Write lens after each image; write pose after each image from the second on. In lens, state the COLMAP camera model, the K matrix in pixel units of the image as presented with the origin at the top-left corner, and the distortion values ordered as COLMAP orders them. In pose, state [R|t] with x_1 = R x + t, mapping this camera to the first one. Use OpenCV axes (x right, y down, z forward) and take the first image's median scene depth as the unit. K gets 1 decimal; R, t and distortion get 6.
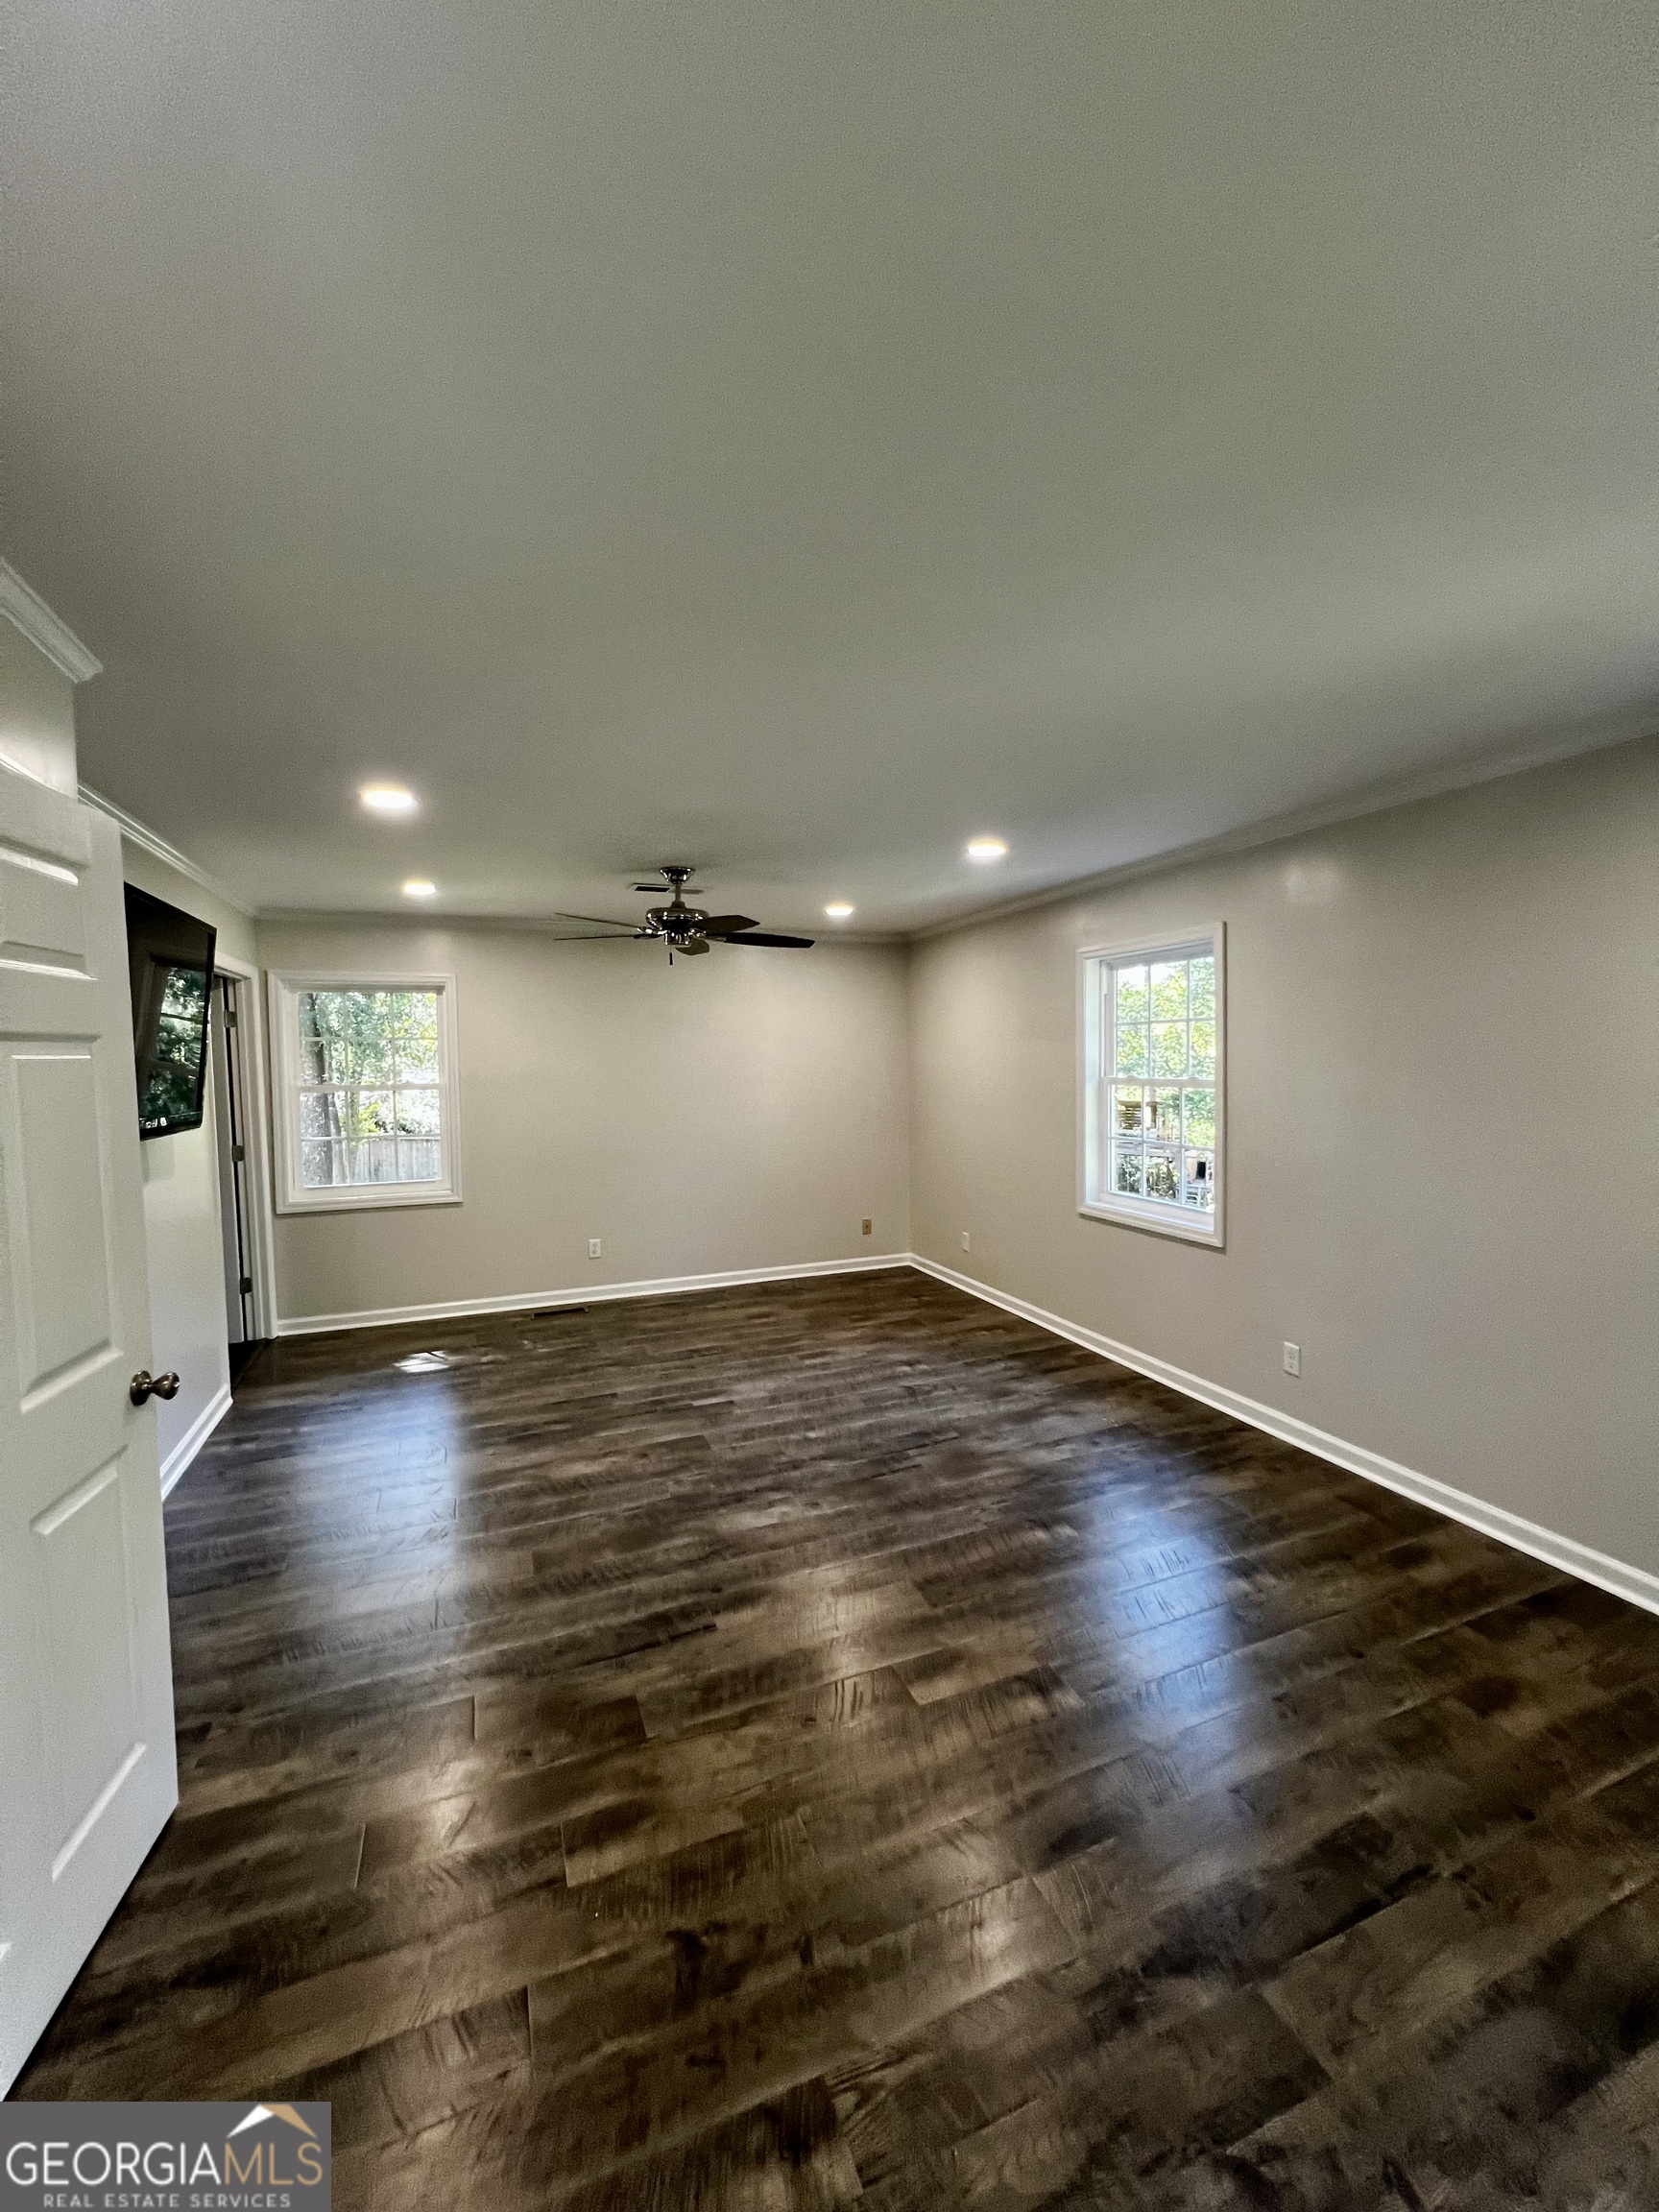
lens RADIAL K [[891.0, 0, 829.5], [0, 891.0, 1106.0], [0, 0, 1]] dist [0.001312, 0.000117]
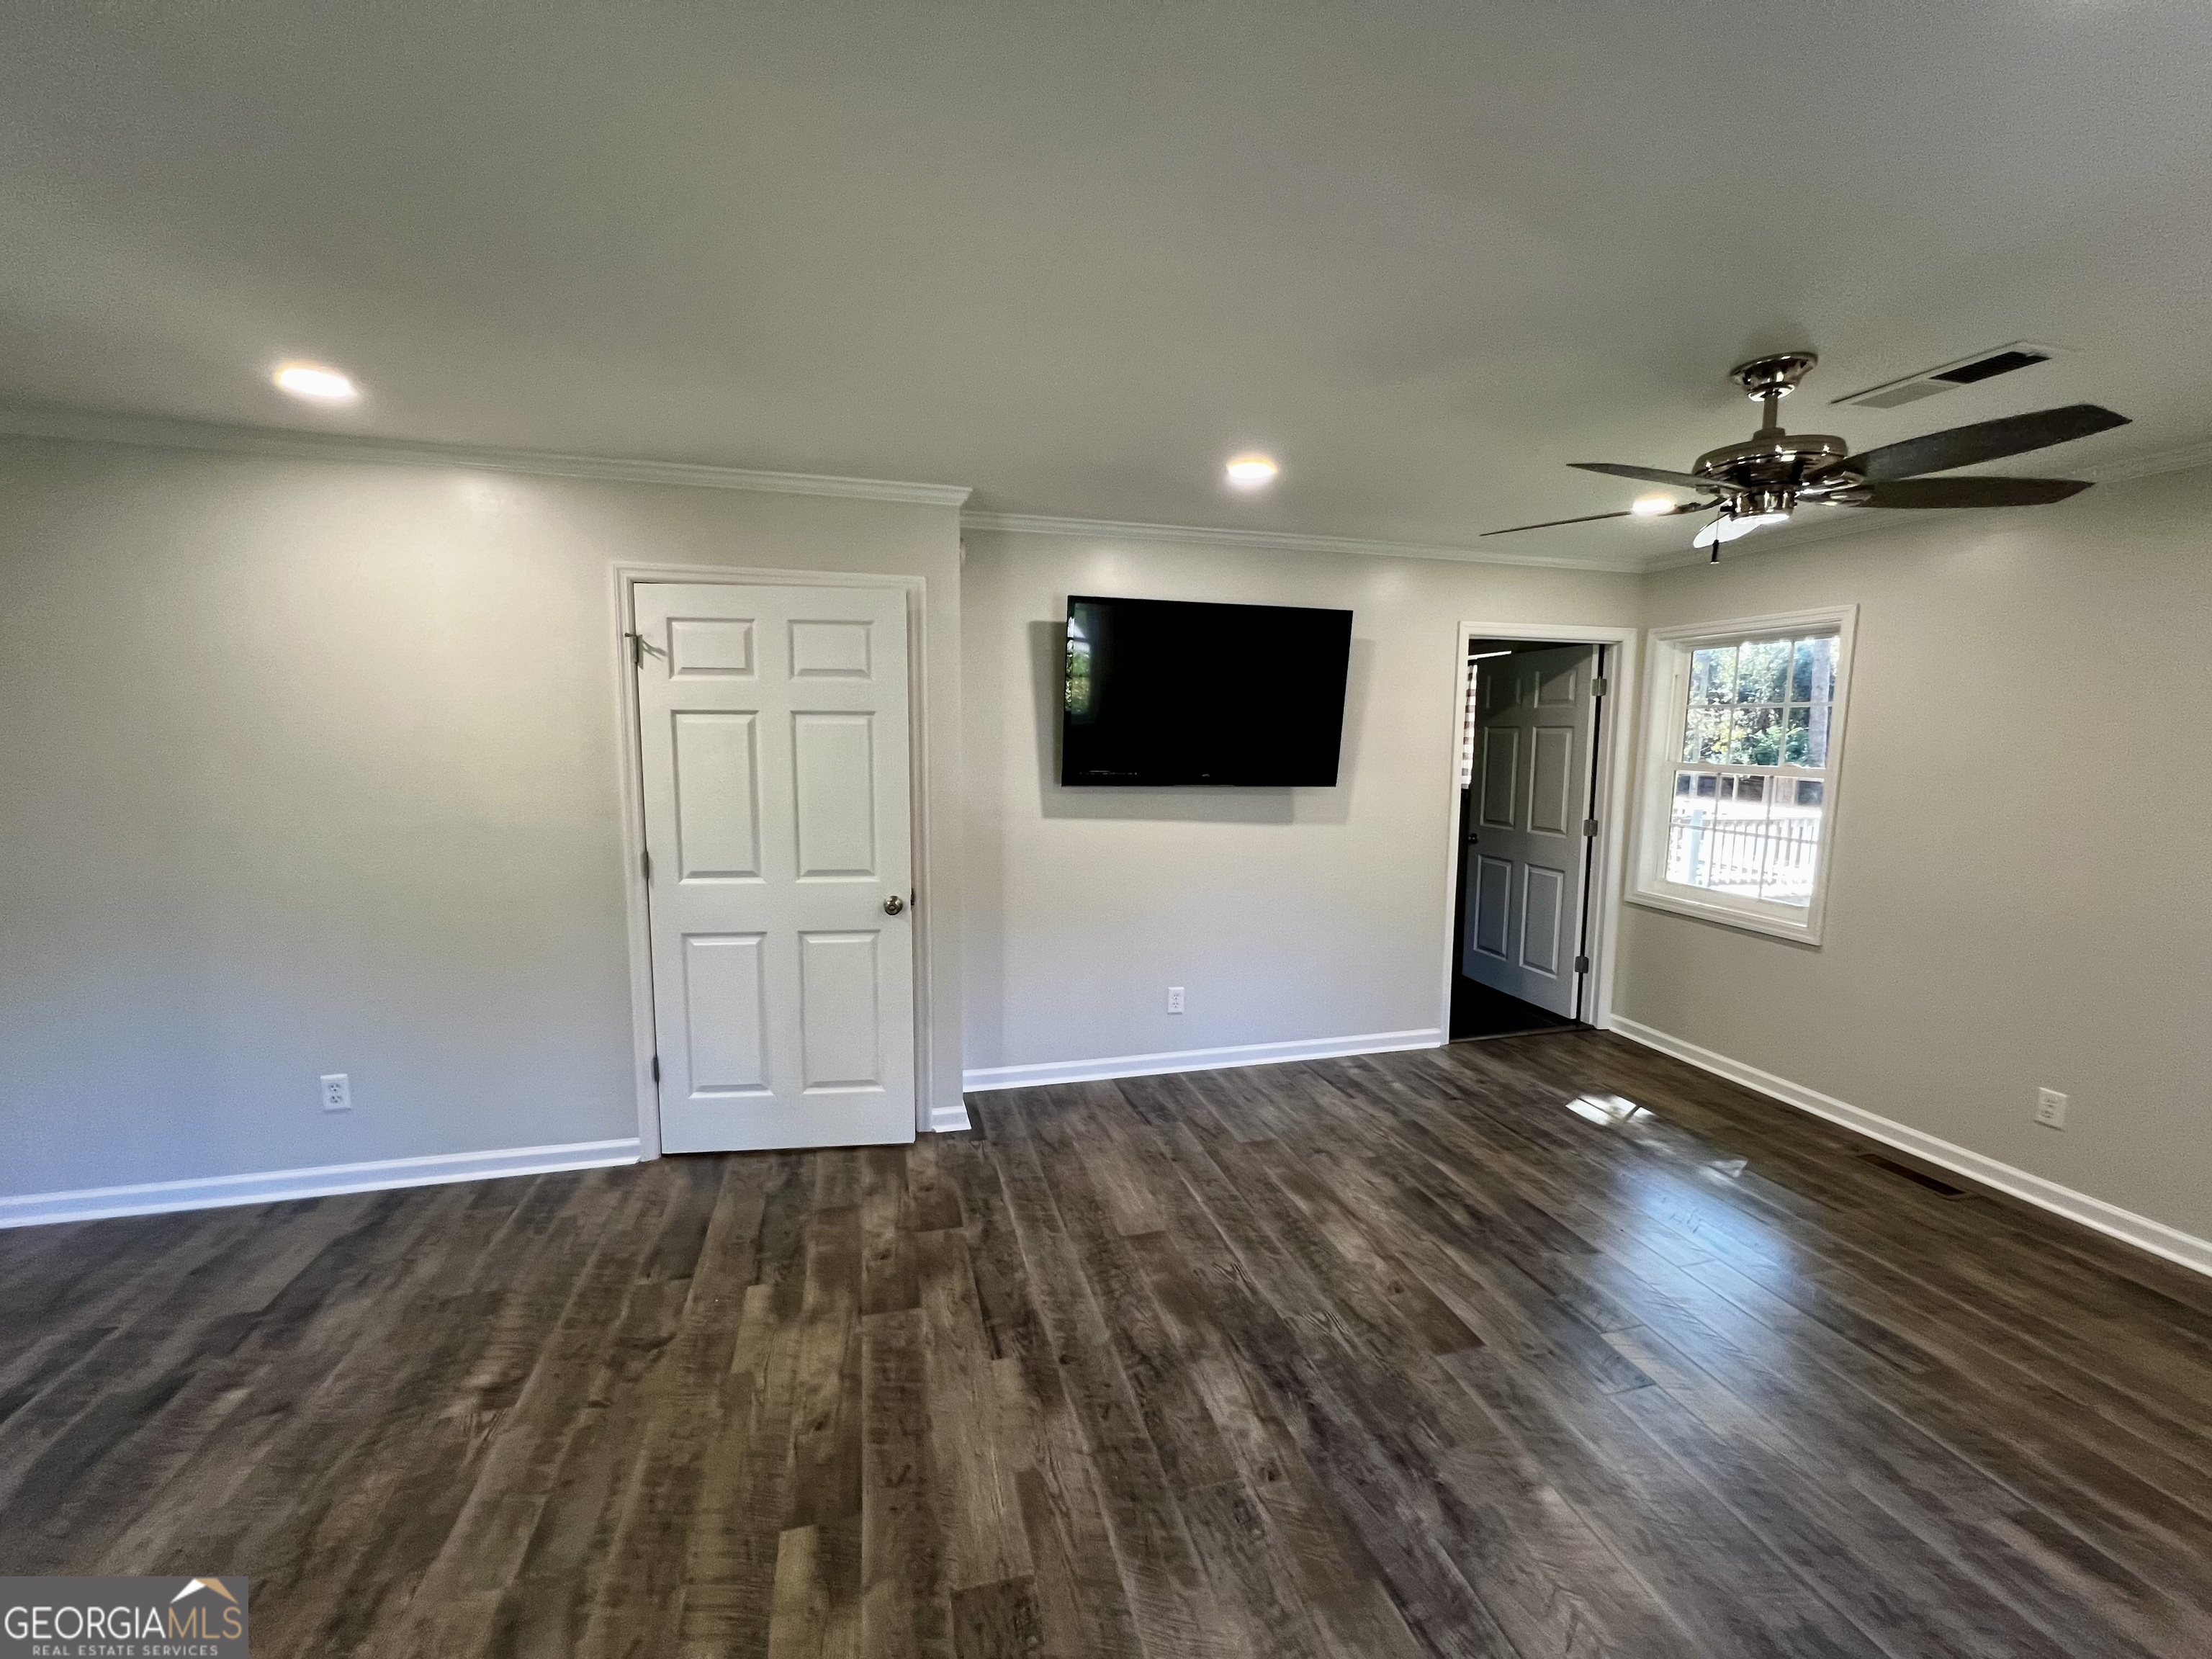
lens RADIAL K [[887.3, 0, 1100.3], [0, 887.3, 831.2], [0, 0, 1]] dist [-0.000963, 0.001110]
pose [[-0.129180, 0.125920, -0.983594, 0.524325], [-0.061715, 0.988961, 0.134713, -0.059668], [0.989699, 0.078104, -0.119983, 0.898382]]
